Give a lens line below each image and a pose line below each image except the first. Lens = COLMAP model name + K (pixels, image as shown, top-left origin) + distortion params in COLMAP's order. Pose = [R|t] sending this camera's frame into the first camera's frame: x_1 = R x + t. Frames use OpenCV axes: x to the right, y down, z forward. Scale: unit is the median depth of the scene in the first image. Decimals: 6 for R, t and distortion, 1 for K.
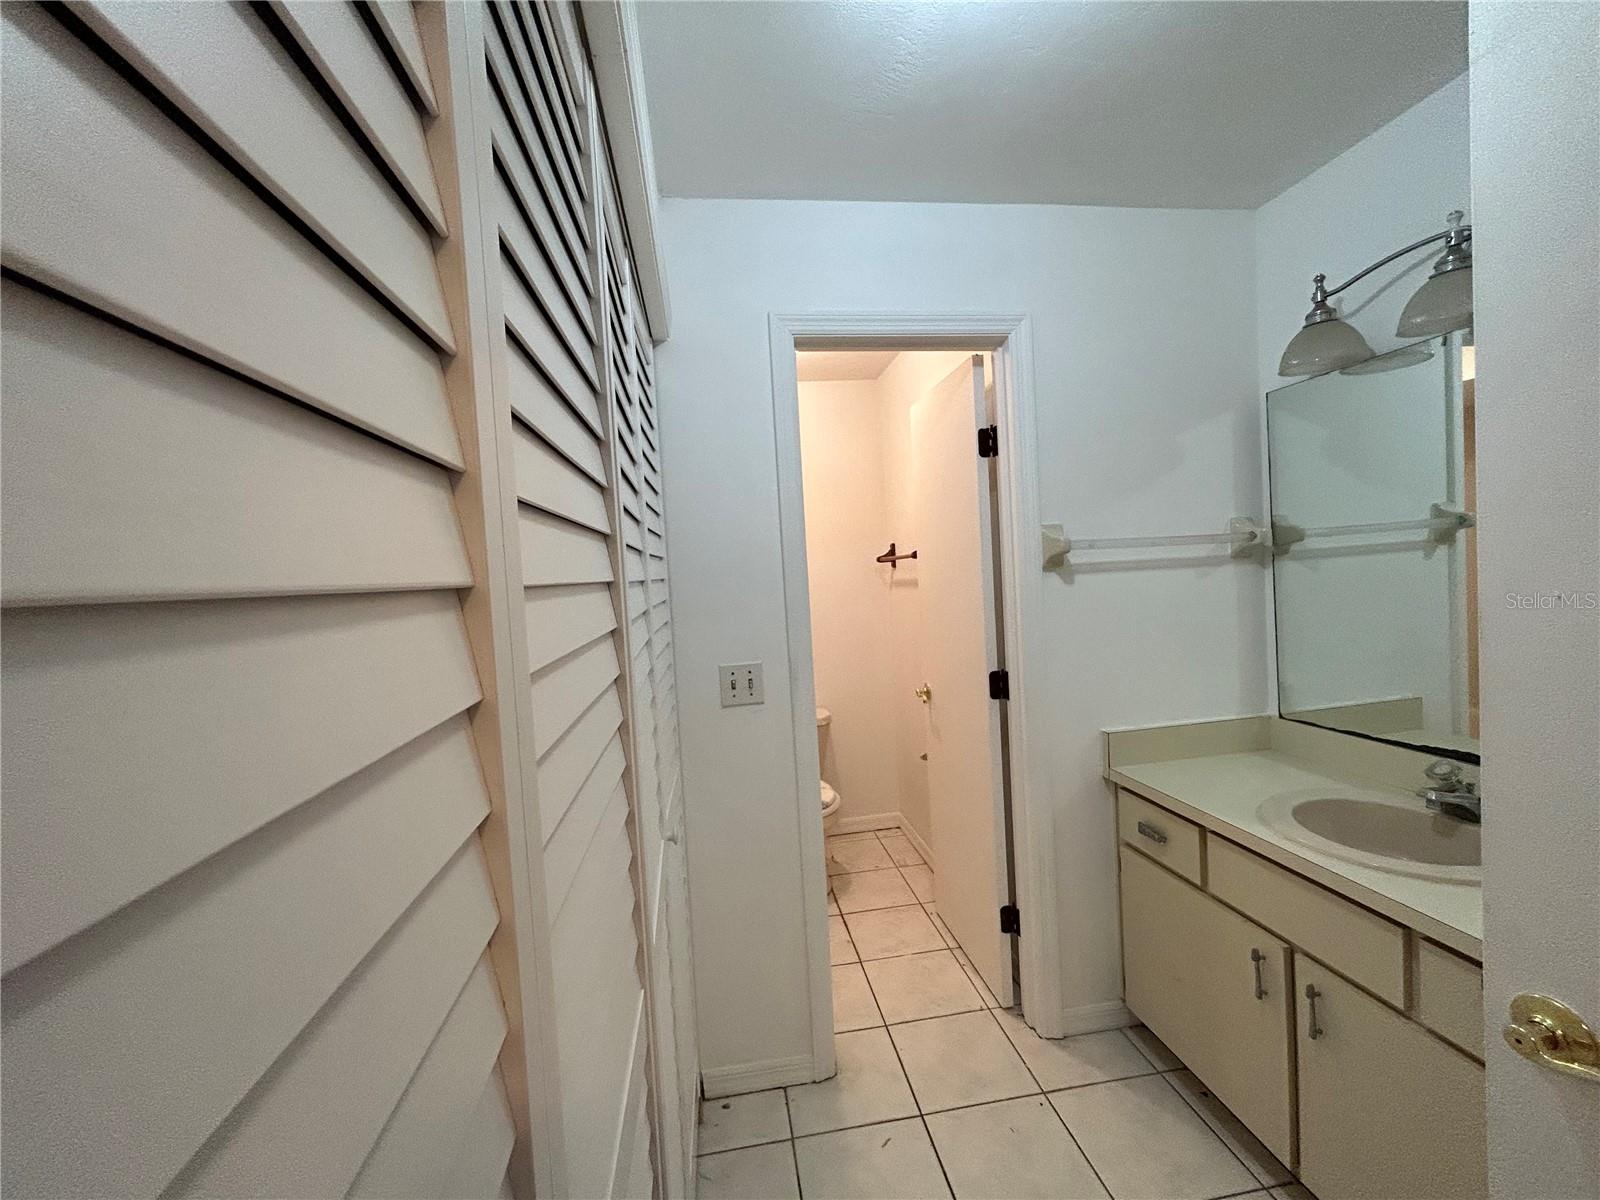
lens RADIAL K [[642.6, 0, 800.6], [0, 642.6, 597.0], [0, 0, 1]] dist [0.001009, 0.000085]
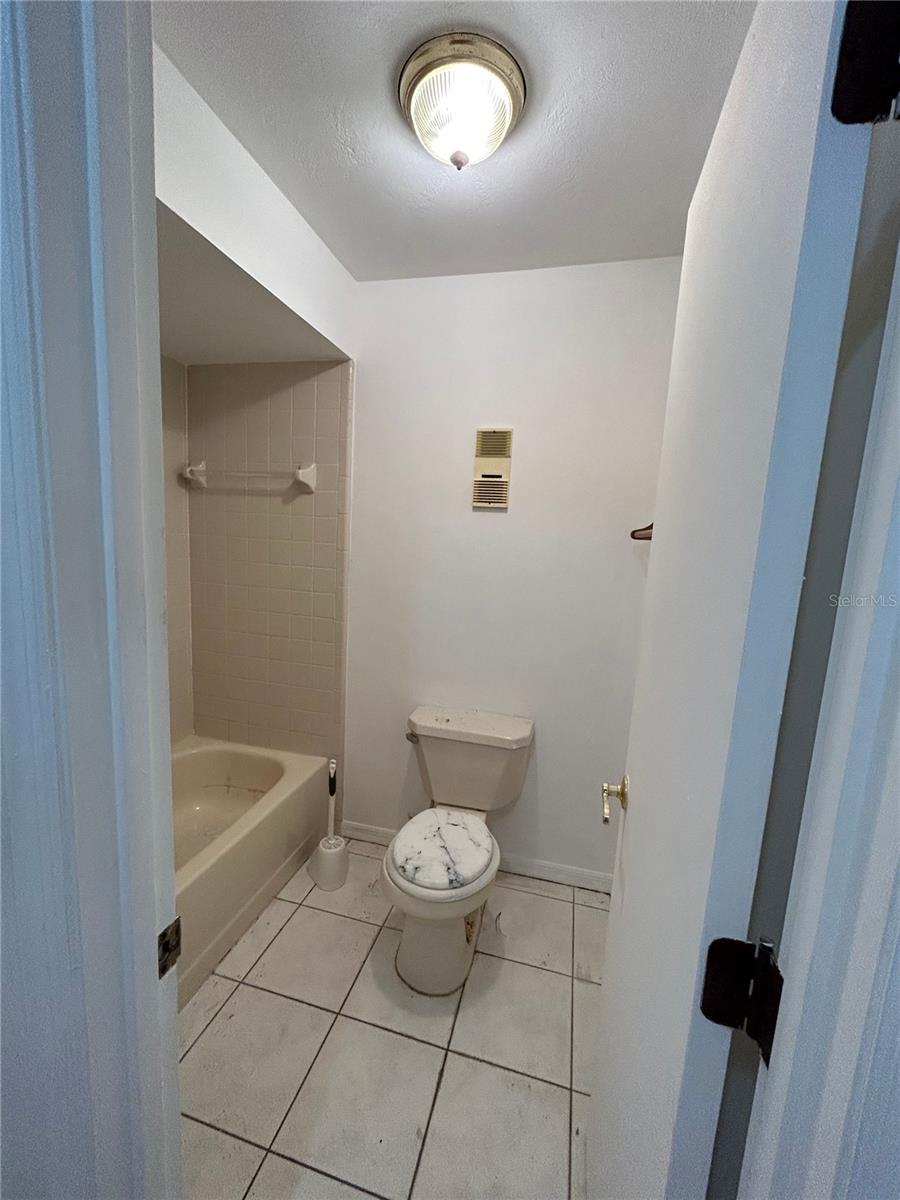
lens RADIAL K [[482.0, 0, 449.4], [0, 482.0, 601.4], [0, 0, 1]] dist [0.001009, 0.000085]
pose [[0.916308, 0.159121, -0.367505, 0.152976], [-0.123245, 0.985183, 0.119272, -0.027900], [0.381038, -0.063996, 0.922342, 0.483979]]
